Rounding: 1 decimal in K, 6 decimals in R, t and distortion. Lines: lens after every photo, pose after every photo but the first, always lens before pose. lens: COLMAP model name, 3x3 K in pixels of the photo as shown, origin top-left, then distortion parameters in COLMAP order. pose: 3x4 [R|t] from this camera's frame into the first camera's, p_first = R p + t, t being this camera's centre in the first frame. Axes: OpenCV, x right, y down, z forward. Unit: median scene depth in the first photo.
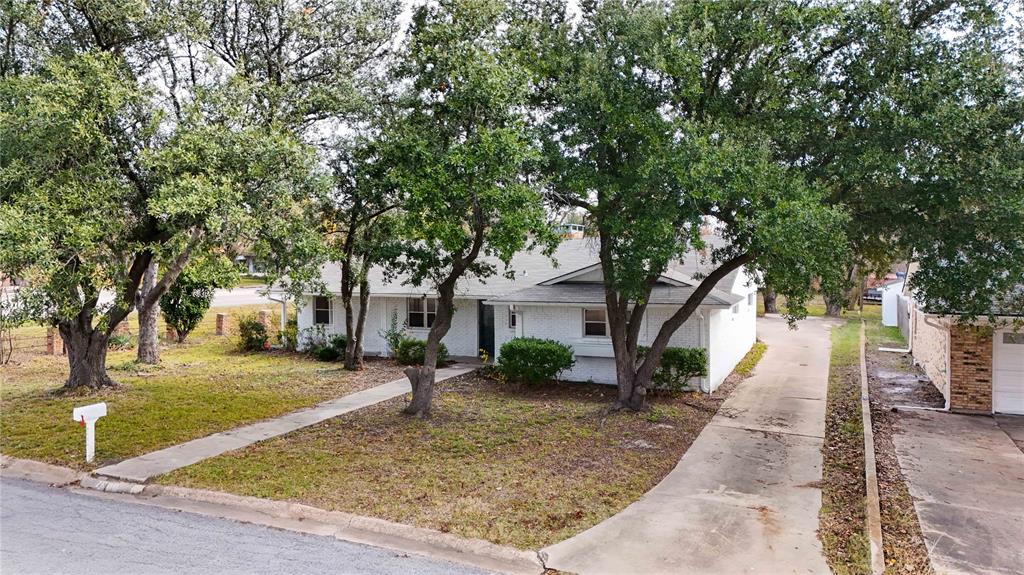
lens RADIAL K [[744.8, 0, 512.0], [0, 744.8, 287.5], [0, 0, 1]] dist [0.093178, -0.082529]
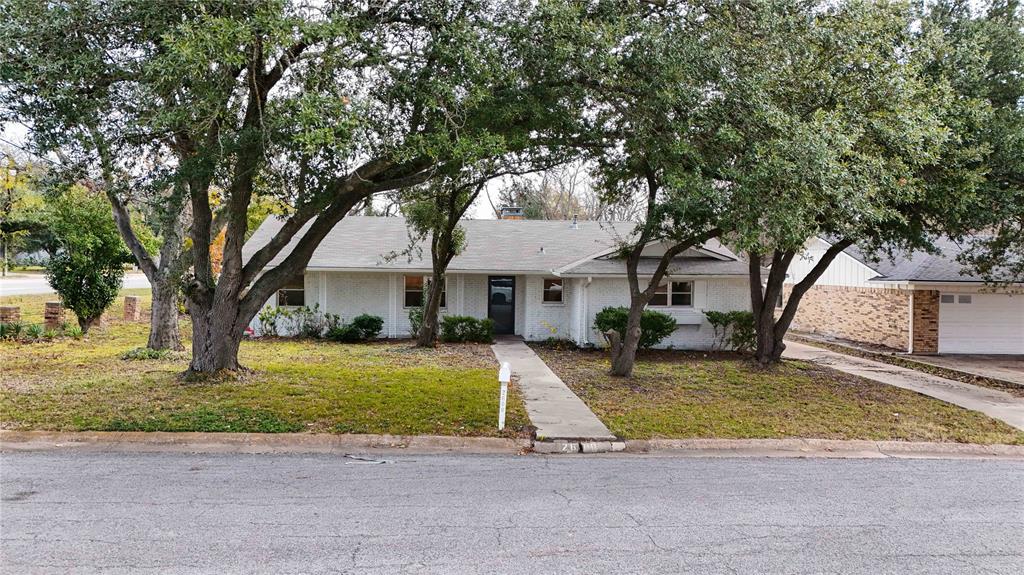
lens RADIAL K [[744.8, 0, 512.0], [0, 744.8, 287.5], [0, 0, 1]] dist [0.093178, -0.082529]
pose [[0.888591, -0.004319, 0.458679, -0.682794], [-0.000821, 0.999939, 0.011005, 0.030751], [-0.458699, -0.010156, 0.888534, 0.130091]]
